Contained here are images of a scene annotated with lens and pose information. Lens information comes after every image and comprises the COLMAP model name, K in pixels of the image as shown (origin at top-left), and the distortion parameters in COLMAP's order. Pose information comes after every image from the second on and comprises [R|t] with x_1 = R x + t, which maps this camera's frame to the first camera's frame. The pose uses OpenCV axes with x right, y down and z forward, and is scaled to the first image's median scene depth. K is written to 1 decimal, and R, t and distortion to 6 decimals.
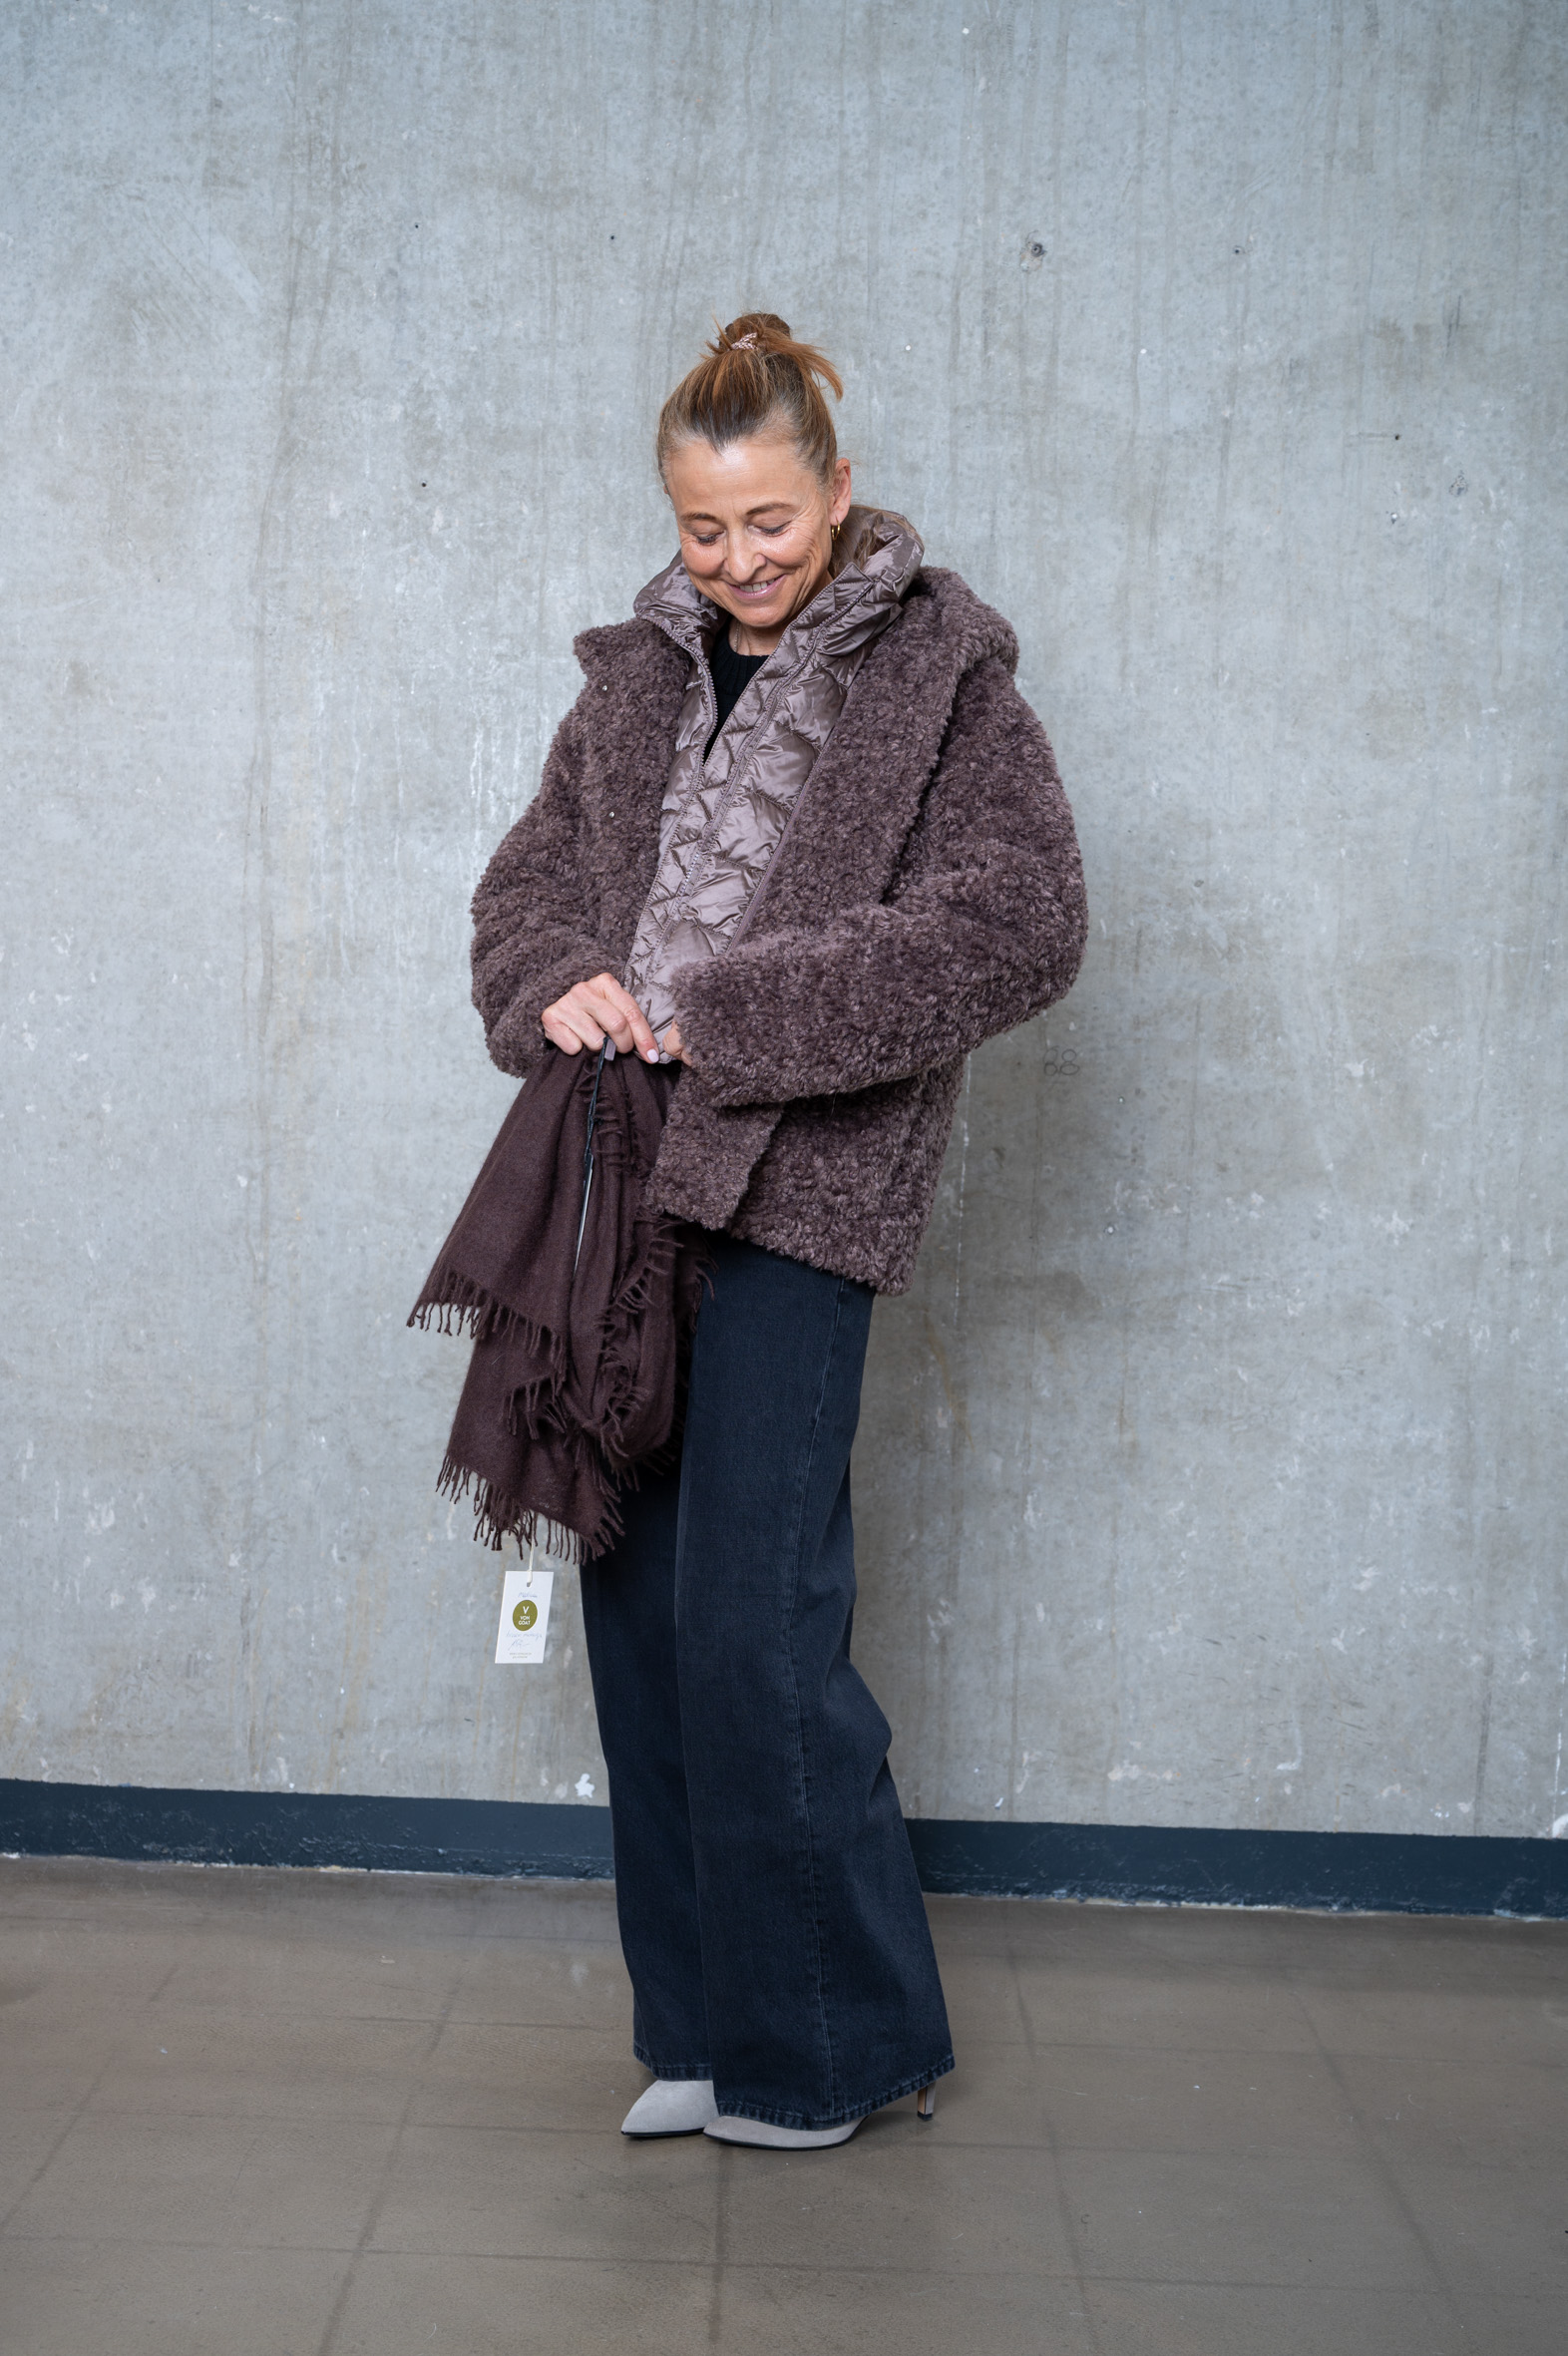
lens RADIAL K [[3452.6, 0, 757.1], [0, 3452.6, 1196.7], [0, 0, 1]] dist [-0.000422, 0.000000]
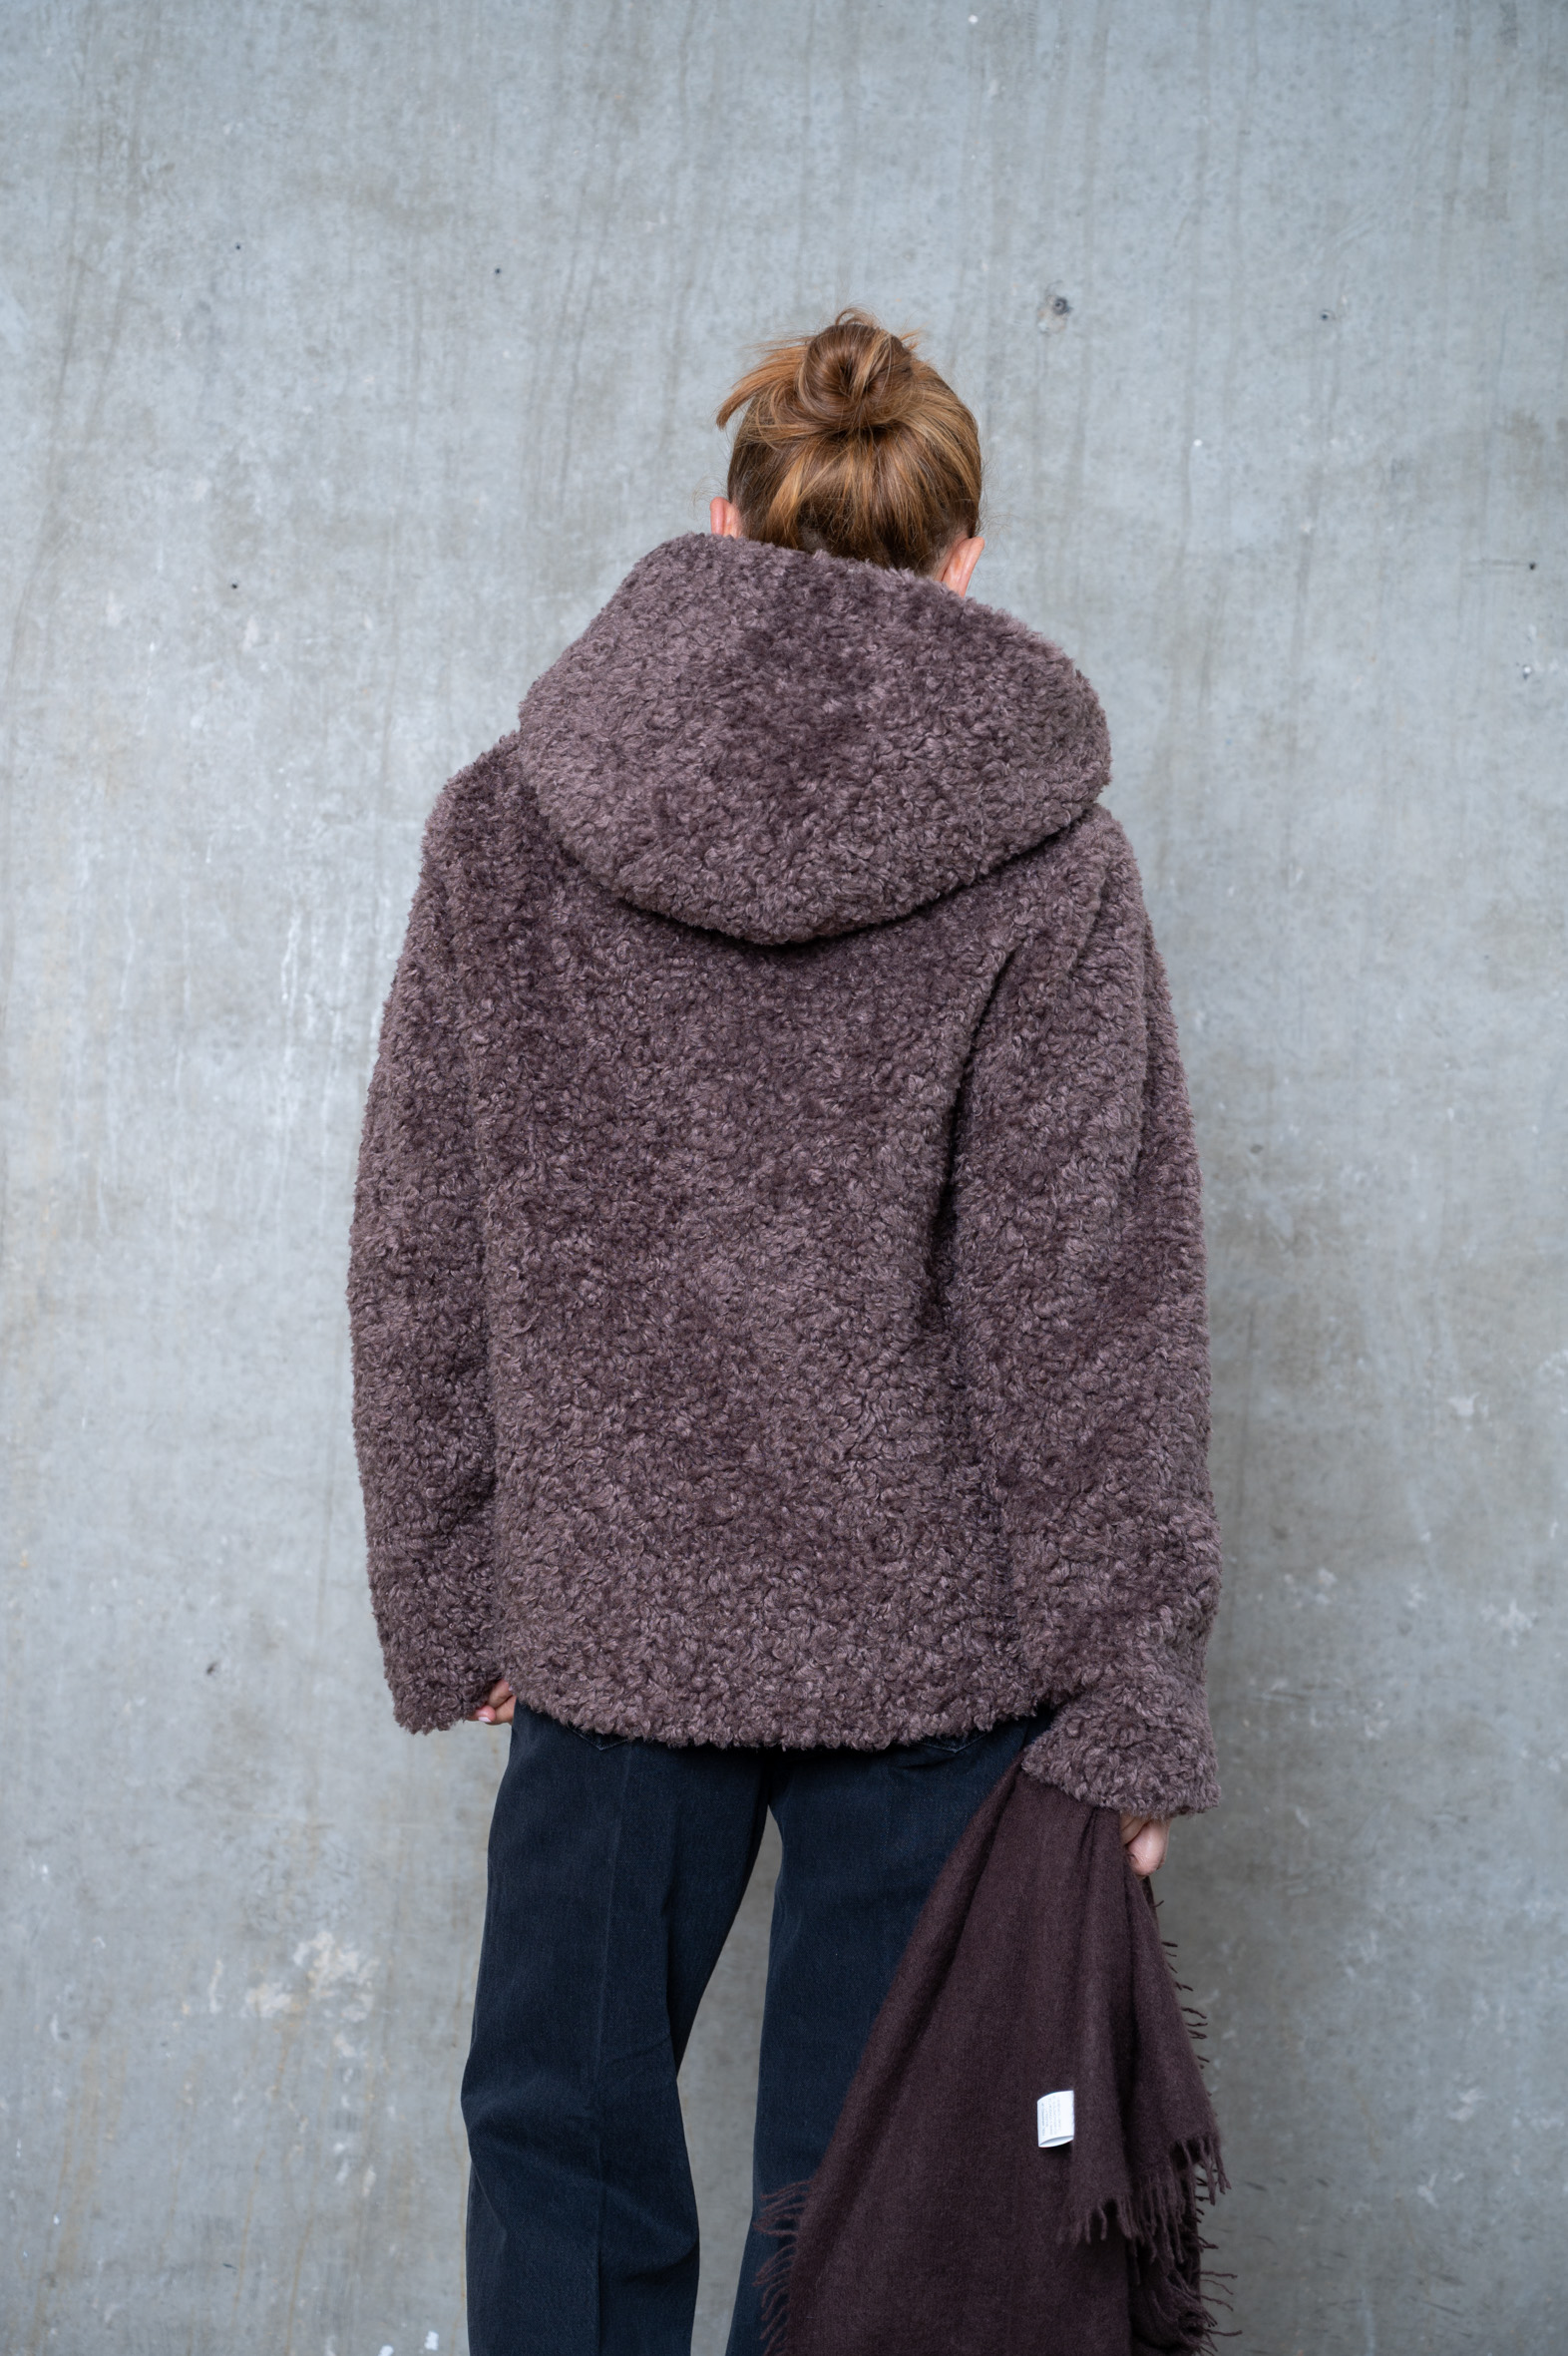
lens RADIAL K [[4203.1, 0, 783.0], [0, 4203.1, 1180.5], [0, 0, 1]] dist [-0.224547, 0.000000]
pose [[0.999157, 0.031471, 0.026369, 0.002802], [-0.029258, 0.996325, -0.080498, -0.009433], [-0.028805, 0.079659, 0.996406, 0.117604]]
